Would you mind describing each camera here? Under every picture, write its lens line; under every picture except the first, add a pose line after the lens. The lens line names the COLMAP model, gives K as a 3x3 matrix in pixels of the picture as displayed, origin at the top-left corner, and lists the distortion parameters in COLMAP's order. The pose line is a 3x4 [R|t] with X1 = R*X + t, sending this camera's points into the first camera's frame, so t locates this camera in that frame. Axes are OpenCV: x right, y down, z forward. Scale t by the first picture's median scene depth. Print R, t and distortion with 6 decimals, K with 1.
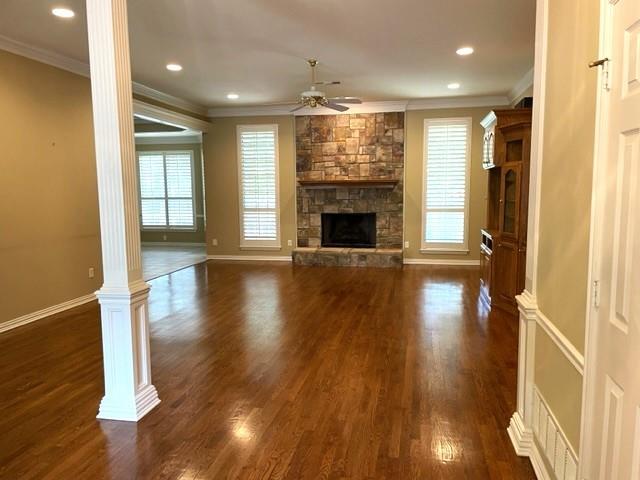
lens RADIAL K [[490.5, 0, 323.3], [0, 490.5, 239.4], [0, 0, 1]] dist [0.105393, -0.134070]
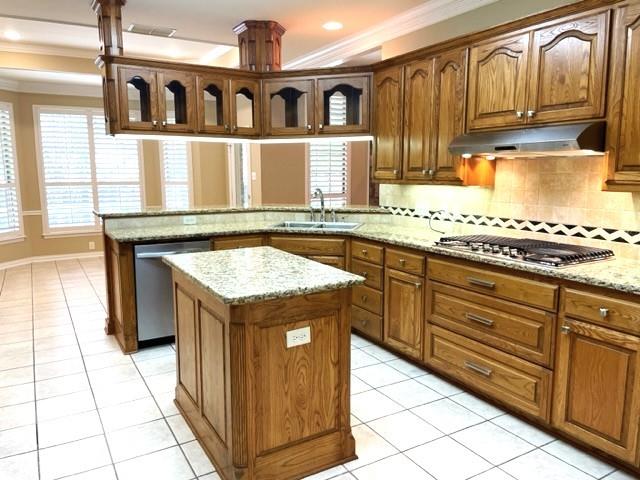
lens RADIAL K [[490.5, 0, 323.3], [0, 490.5, 239.4], [0, 0, 1]] dist [0.105393, -0.134070]
pose [[0.741504, -0.088532, 0.665082, -0.738108], [0.066750, 0.996073, 0.058171, -0.039845], [-0.667620, 0.001261, 0.744501, 0.450274]]
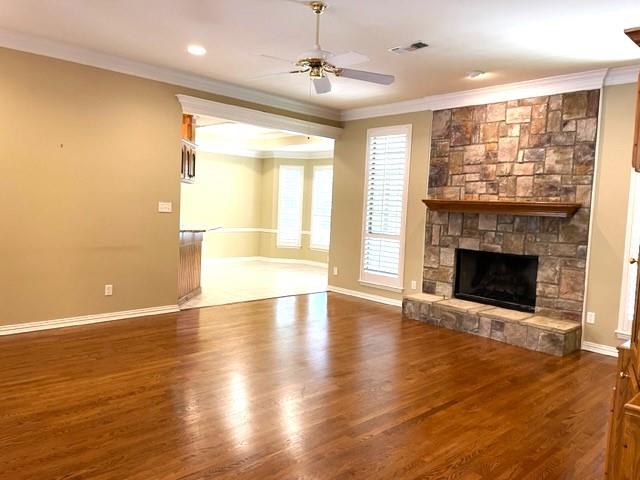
lens RADIAL K [[485.2, 0, 314.0], [0, 485.2, 232.5], [0, 0, 1]] dist [0.101831, -0.125859]
pose [[0.813940, 0.076970, -0.575827, 0.233479], [-0.110586, 0.993589, -0.023504, -0.038568], [0.570326, 0.082809, 0.817233, 0.338398]]
